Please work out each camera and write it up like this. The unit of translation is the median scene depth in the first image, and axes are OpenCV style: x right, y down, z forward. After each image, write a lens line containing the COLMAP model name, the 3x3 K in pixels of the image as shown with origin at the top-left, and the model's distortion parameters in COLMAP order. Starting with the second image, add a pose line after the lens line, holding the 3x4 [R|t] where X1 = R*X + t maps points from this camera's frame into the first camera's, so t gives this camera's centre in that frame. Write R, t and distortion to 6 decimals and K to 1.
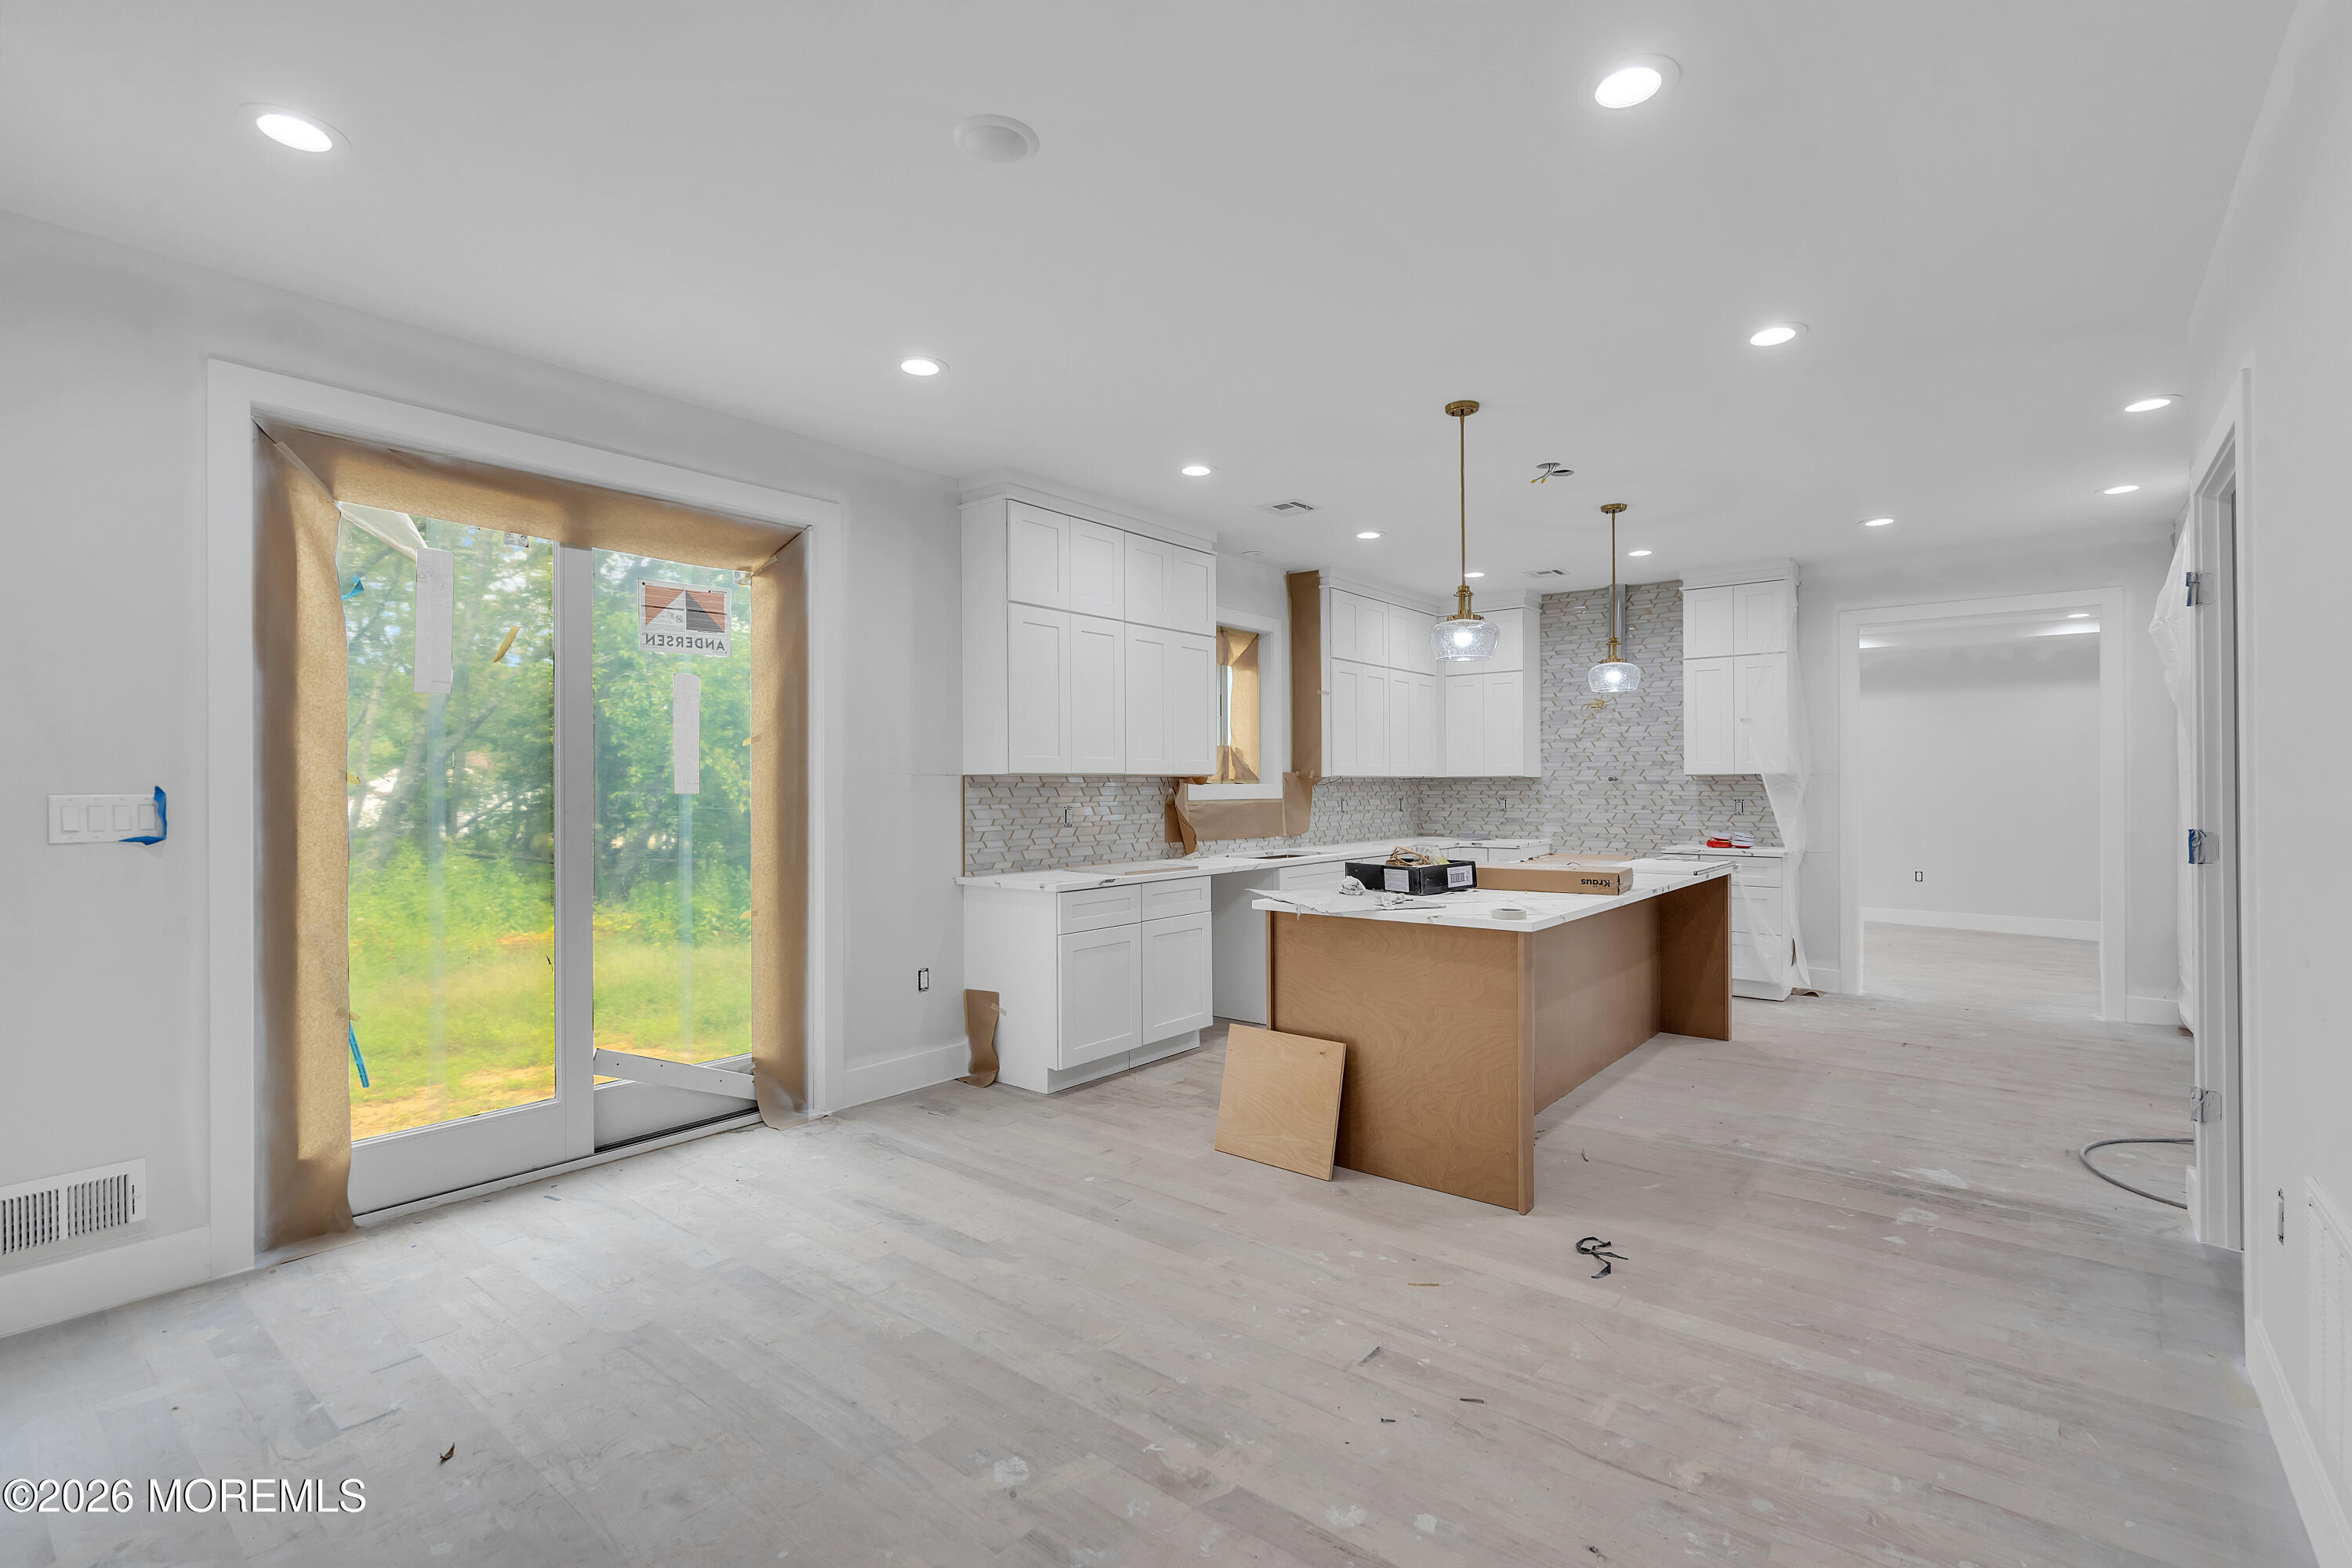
lens RADIAL K [[1056.1, 0, 1189.0], [0, 1056.1, 782.5], [0, 0, 1]] dist [-0.000140, 0.000488]
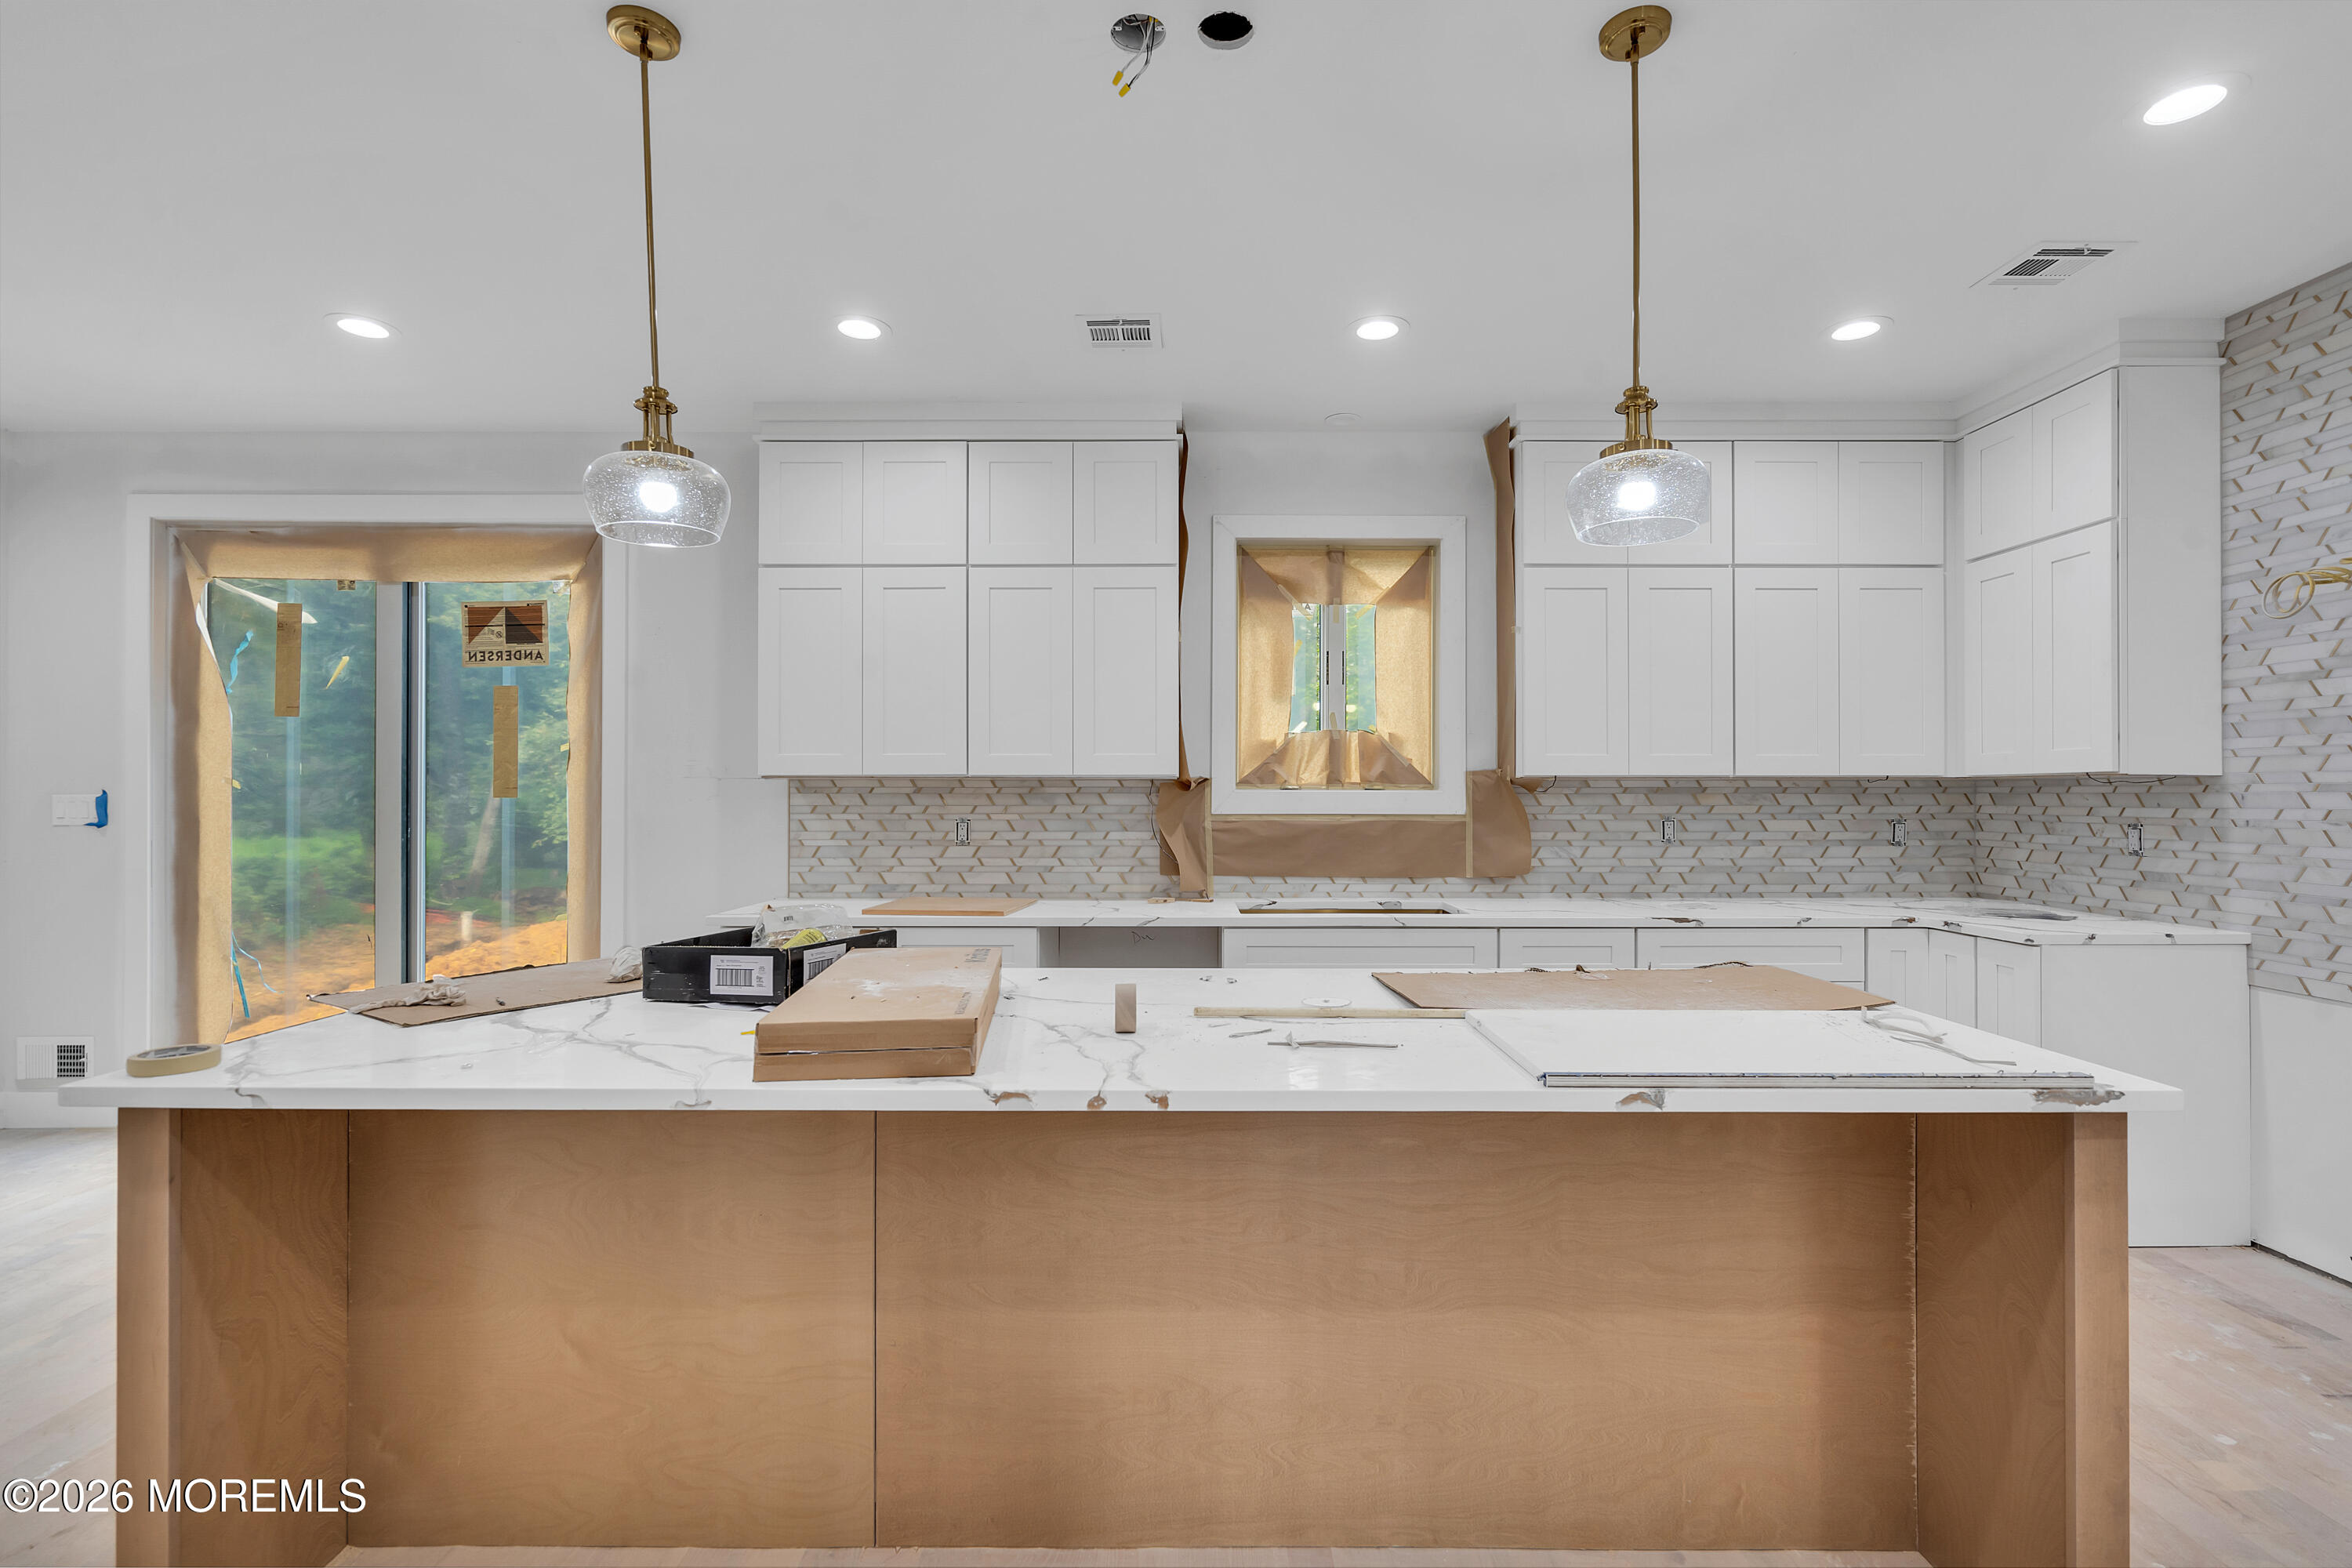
lens RADIAL K [[1060.1, 0, 1185.1], [0, 1060.1, 788.1], [0, 0, 1]] dist [-0.003808, 0.000435]
pose [[0.624009, 0.000159, -0.781417, 0.529510], [-0.001089, 0.999999, -0.000666, 0.000751], [0.781417, 0.001267, 0.624008, 0.583645]]
